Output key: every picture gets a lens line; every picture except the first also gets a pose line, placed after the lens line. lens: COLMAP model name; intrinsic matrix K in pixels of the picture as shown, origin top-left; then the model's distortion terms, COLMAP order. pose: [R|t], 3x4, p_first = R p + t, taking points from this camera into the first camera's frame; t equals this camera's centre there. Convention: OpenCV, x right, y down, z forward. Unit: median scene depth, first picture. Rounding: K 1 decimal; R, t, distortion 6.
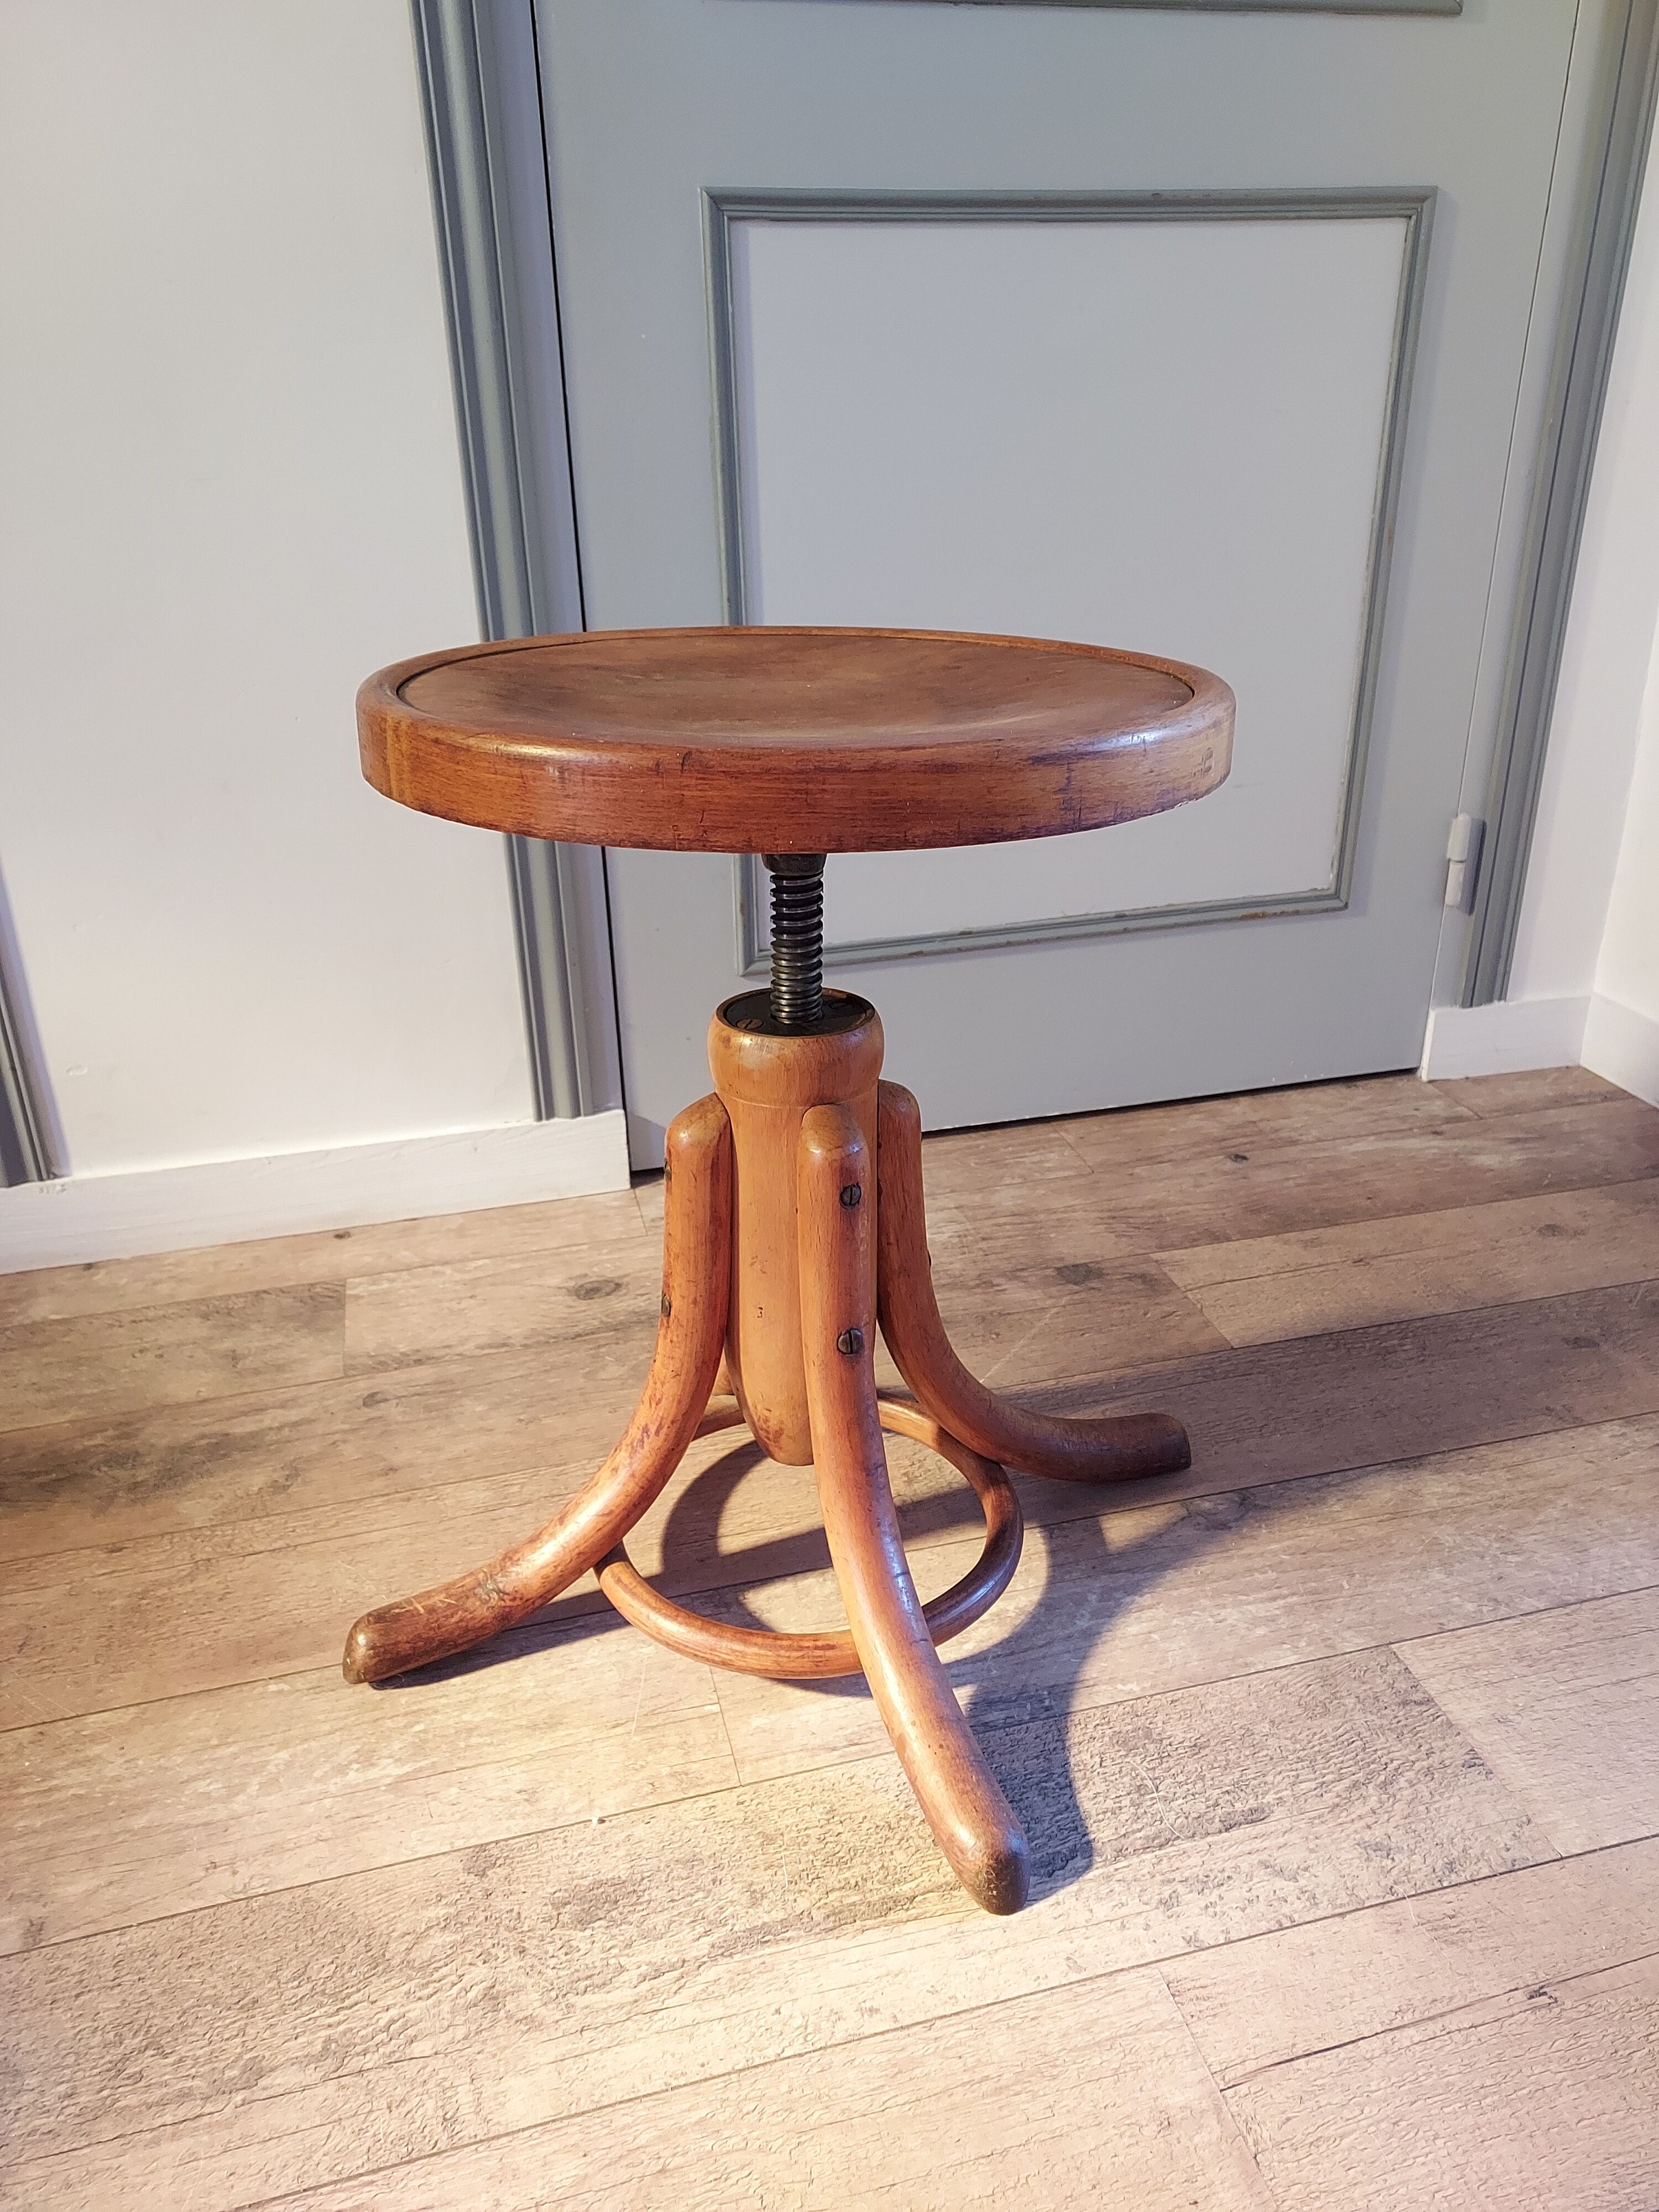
lens RADIAL K [[1634.6, 0, 817.9], [0, 1634.6, 1105.8], [0, 0, 1]] dist [0.031644, -0.014594]
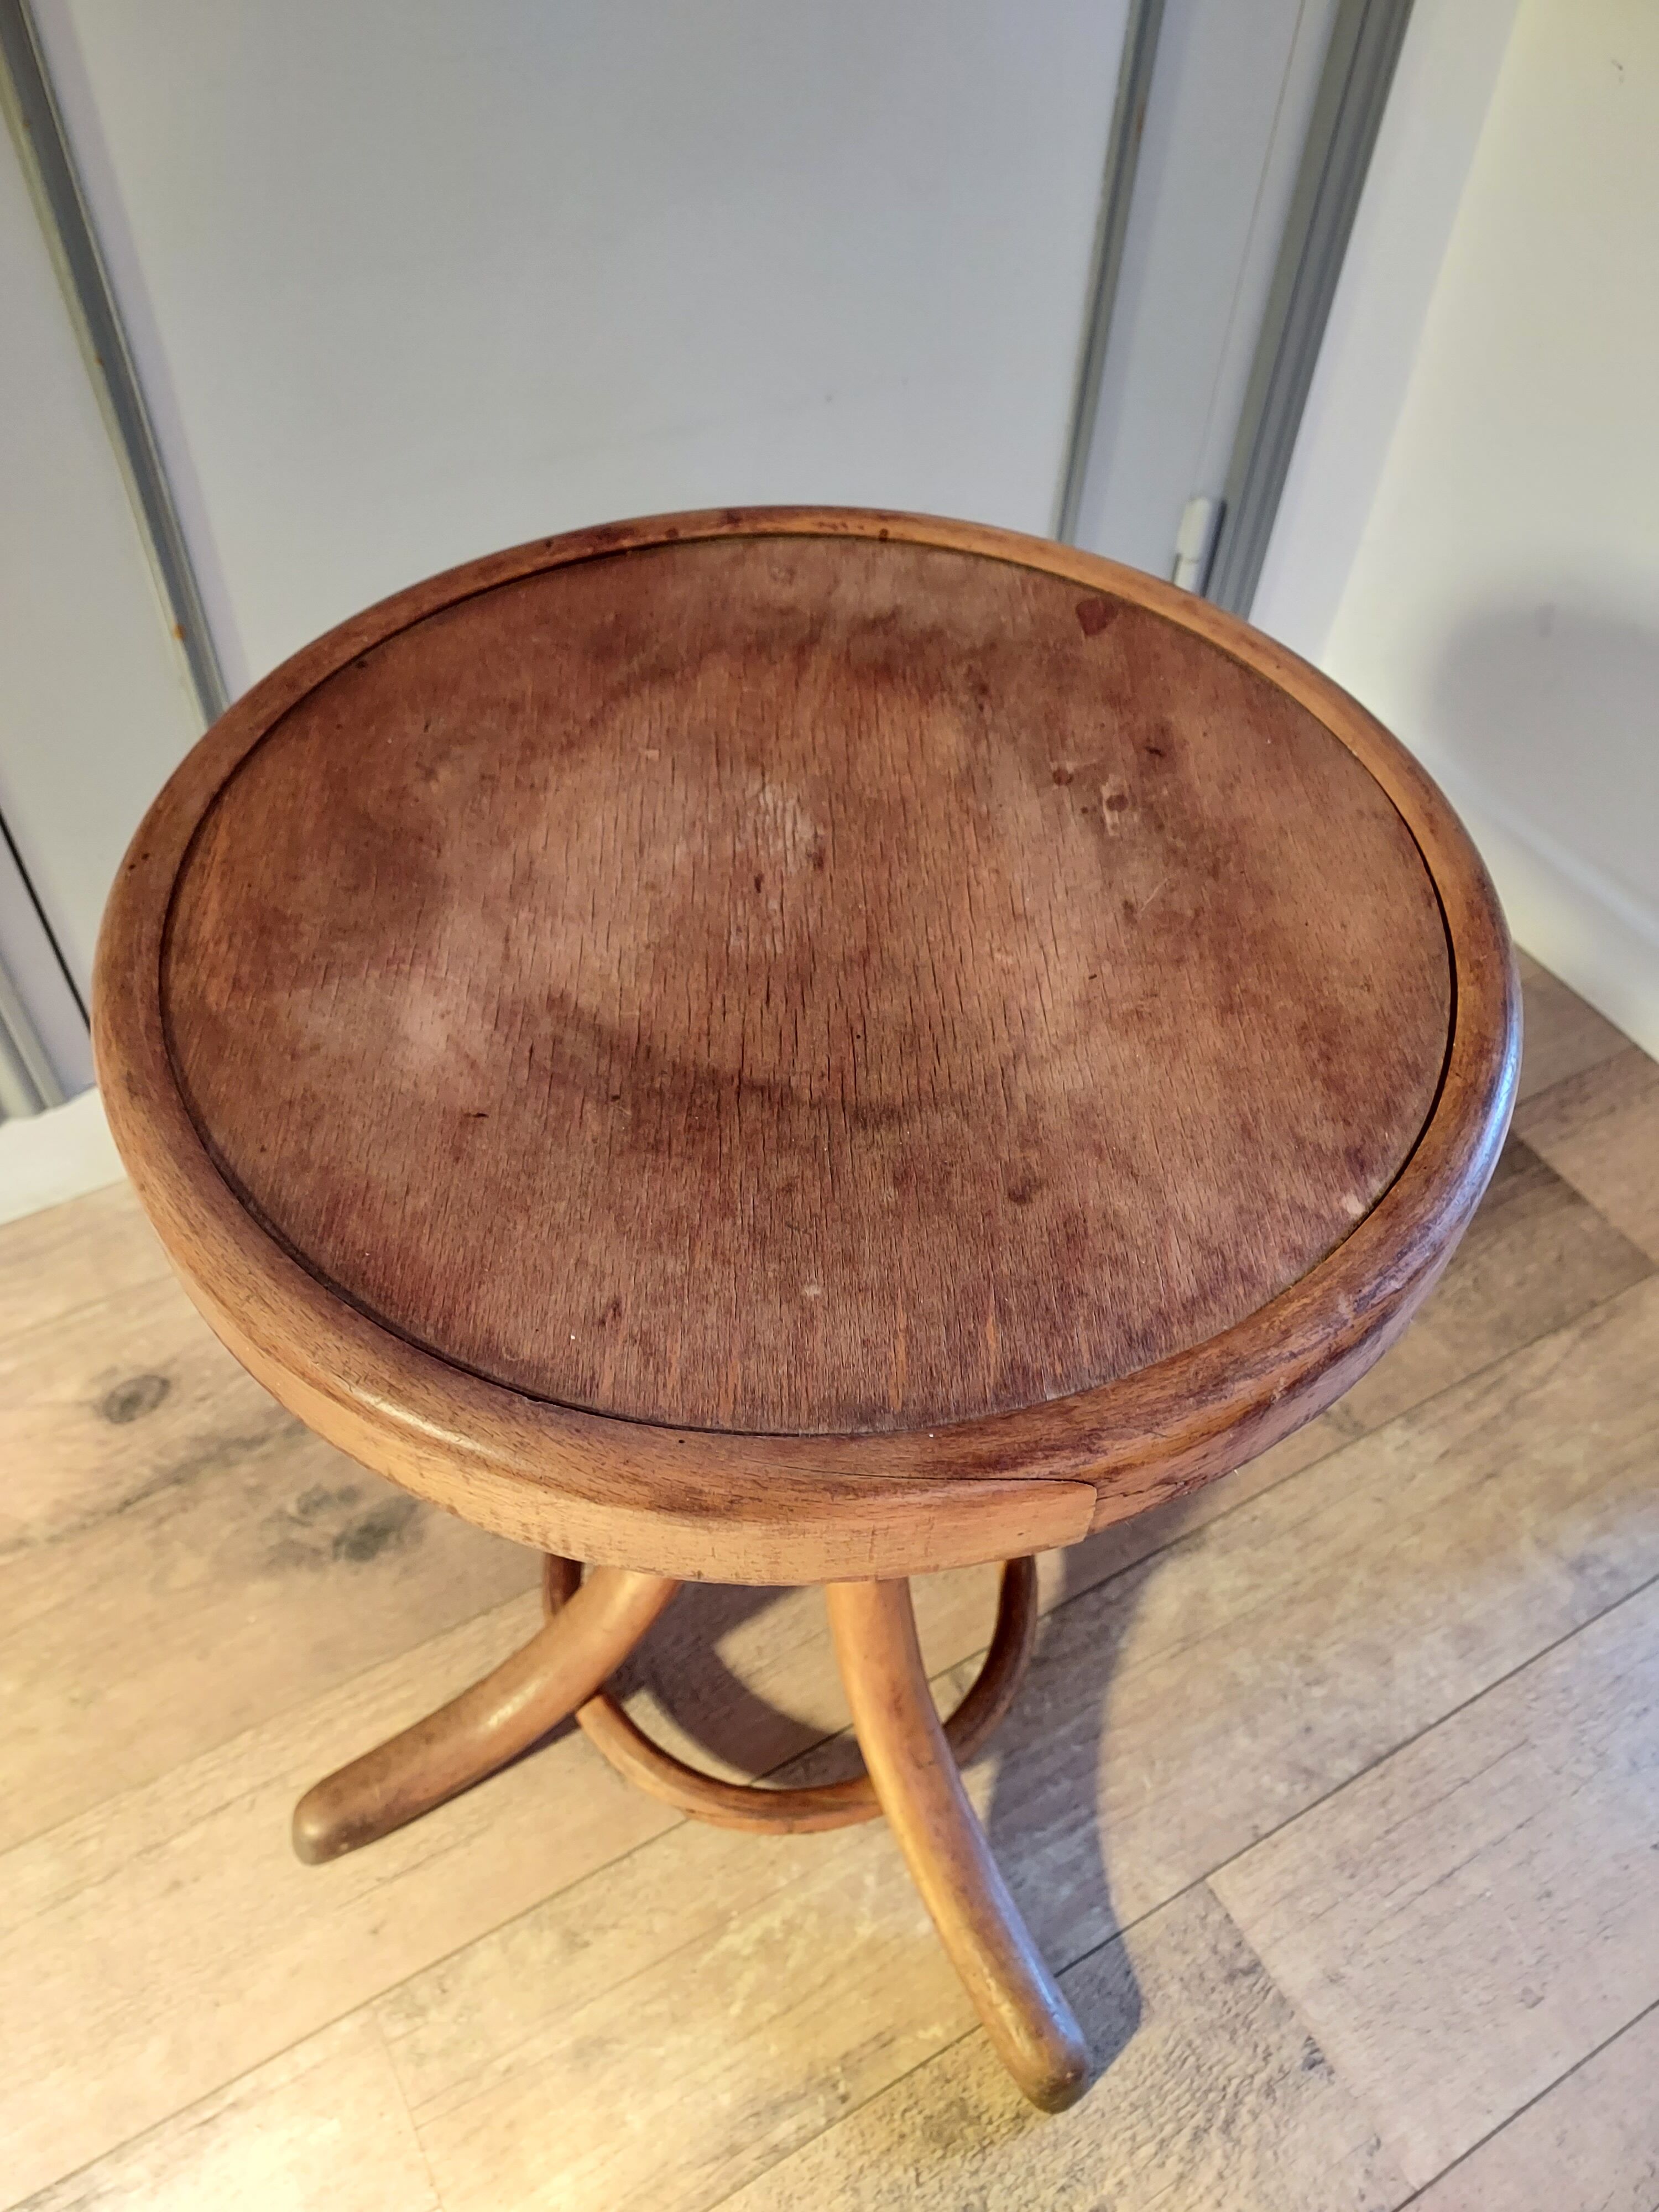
lens RADIAL K [[1634.6, 0, 831.8], [0, 1634.6, 1136.3], [0, 0, 1]] dist [0.031644, -0.014594]
pose [[0.961055, -0.165078, 0.221635, 0.029675], [0.051963, 0.895628, 0.441758, -0.443268], [-0.271427, -0.413037, 0.869326, 0.481343]]
